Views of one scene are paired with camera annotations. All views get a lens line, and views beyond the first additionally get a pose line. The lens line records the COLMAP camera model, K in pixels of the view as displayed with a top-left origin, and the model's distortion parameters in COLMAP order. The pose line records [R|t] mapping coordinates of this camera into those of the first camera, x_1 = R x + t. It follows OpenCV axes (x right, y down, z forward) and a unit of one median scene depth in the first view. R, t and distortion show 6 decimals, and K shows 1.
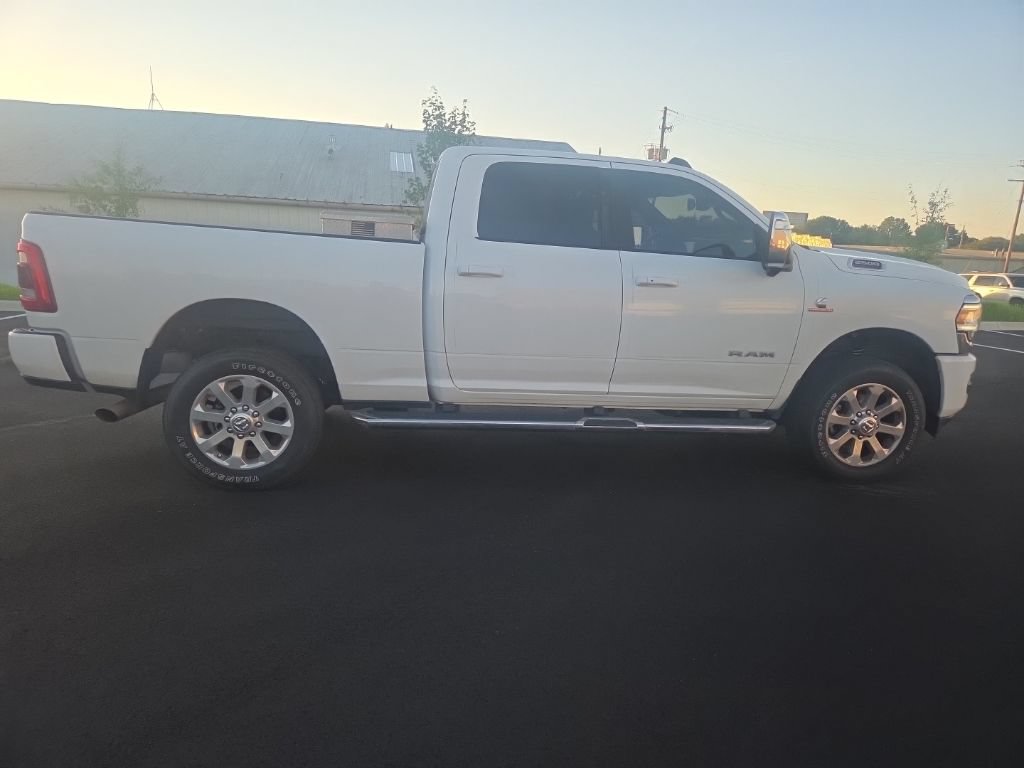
lens RADIAL K [[696.8, 0, 517.2], [0, 696.8, 380.7], [0, 0, 1]] dist [0.067255, -0.057928]
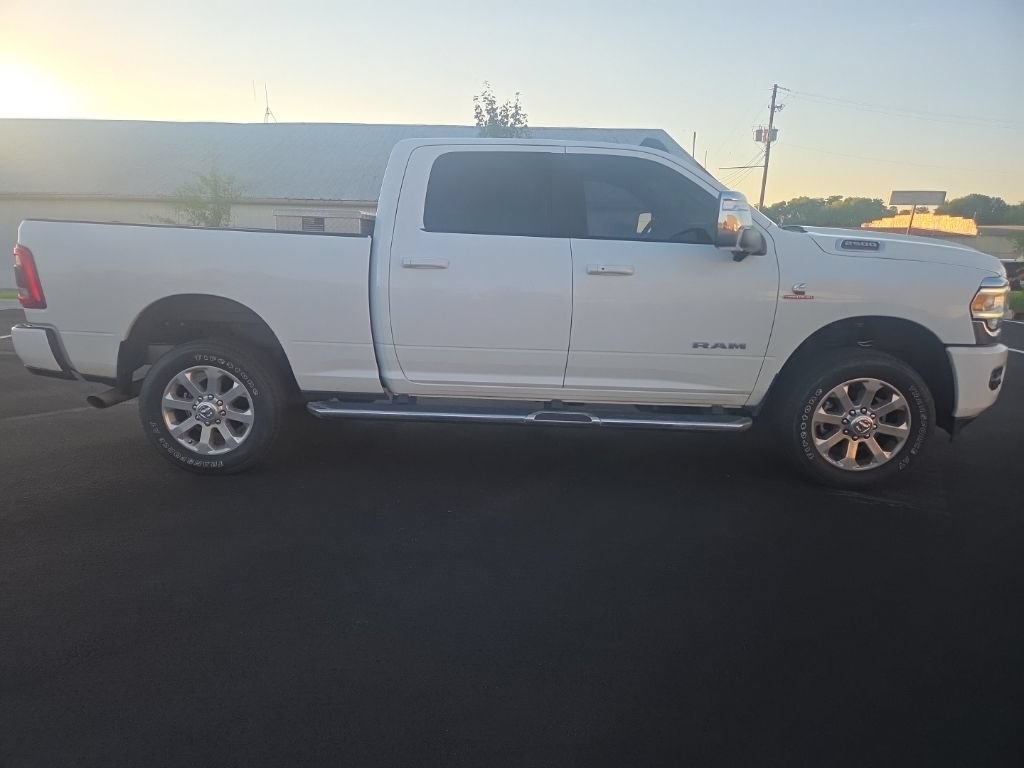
lens RADIAL K [[696.8, 0, 506.8], [0, 696.8, 381.0], [0, 0, 1]] dist [0.067255, -0.057928]
pose [[0.982124, 0.007479, -0.188084, 0.232804], [-0.006064, 0.999949, 0.008097, 0.003054], [0.188135, -0.006812, 0.982120, 0.035537]]
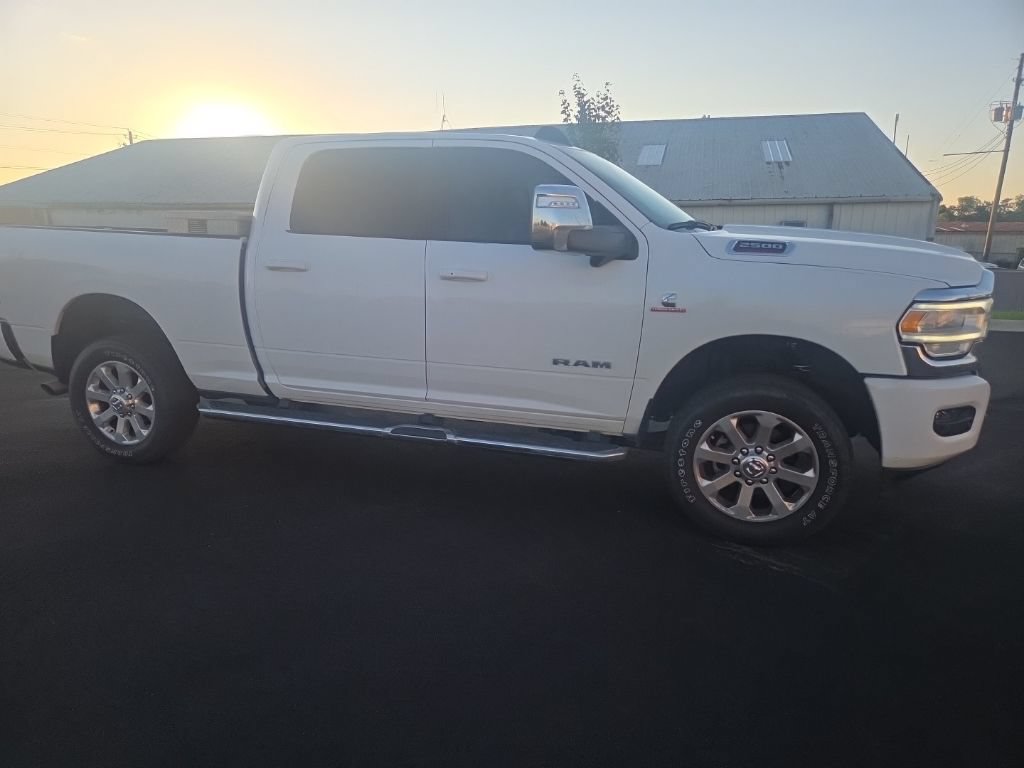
lens RADIAL K [[696.8, 0, 501.8], [0, 696.8, 394.9], [0, 0, 1]] dist [0.067255, -0.057928]
pose [[0.890017, 0.063339, -0.451506, 0.618828], [-0.053631, 0.997972, 0.034279, -0.024117], [0.452762, -0.006294, 0.891609, 0.238656]]
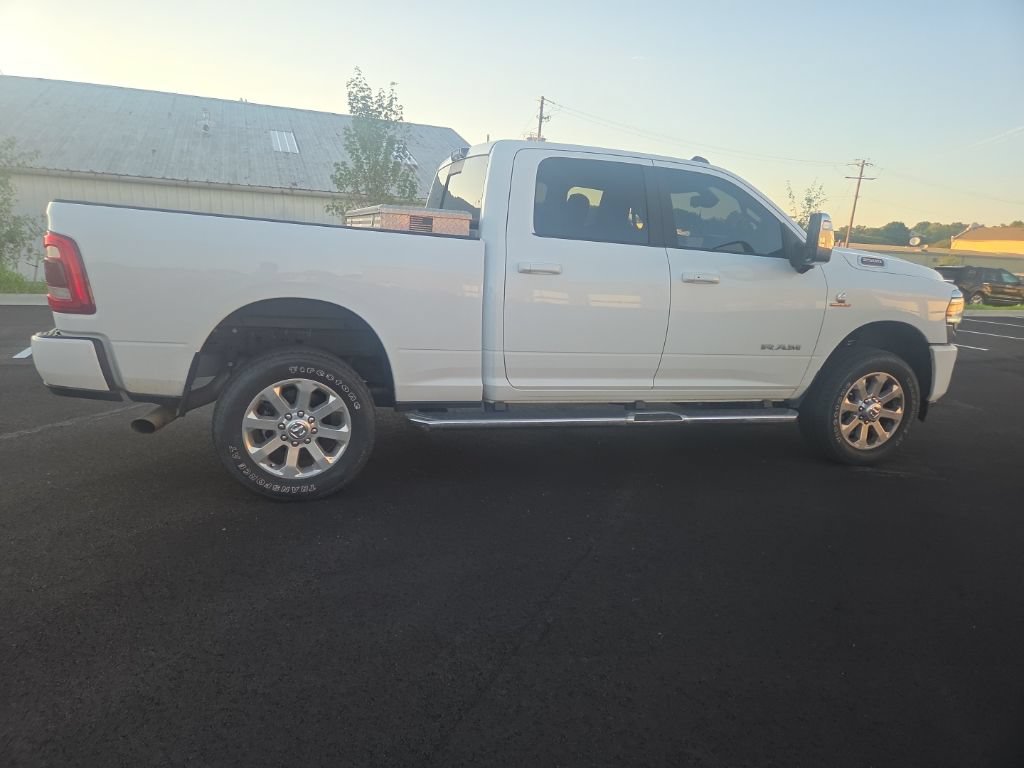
lens RADIAL K [[696.8, 0, 504.5], [0, 696.8, 374.0], [0, 0, 1]] dist [0.067255, -0.057928]
pose [[0.986705, -0.021026, 0.161158, -0.244992], [0.019243, 0.999735, 0.012618, -0.018939], [-0.161380, -0.009349, 0.986848, 0.027974]]
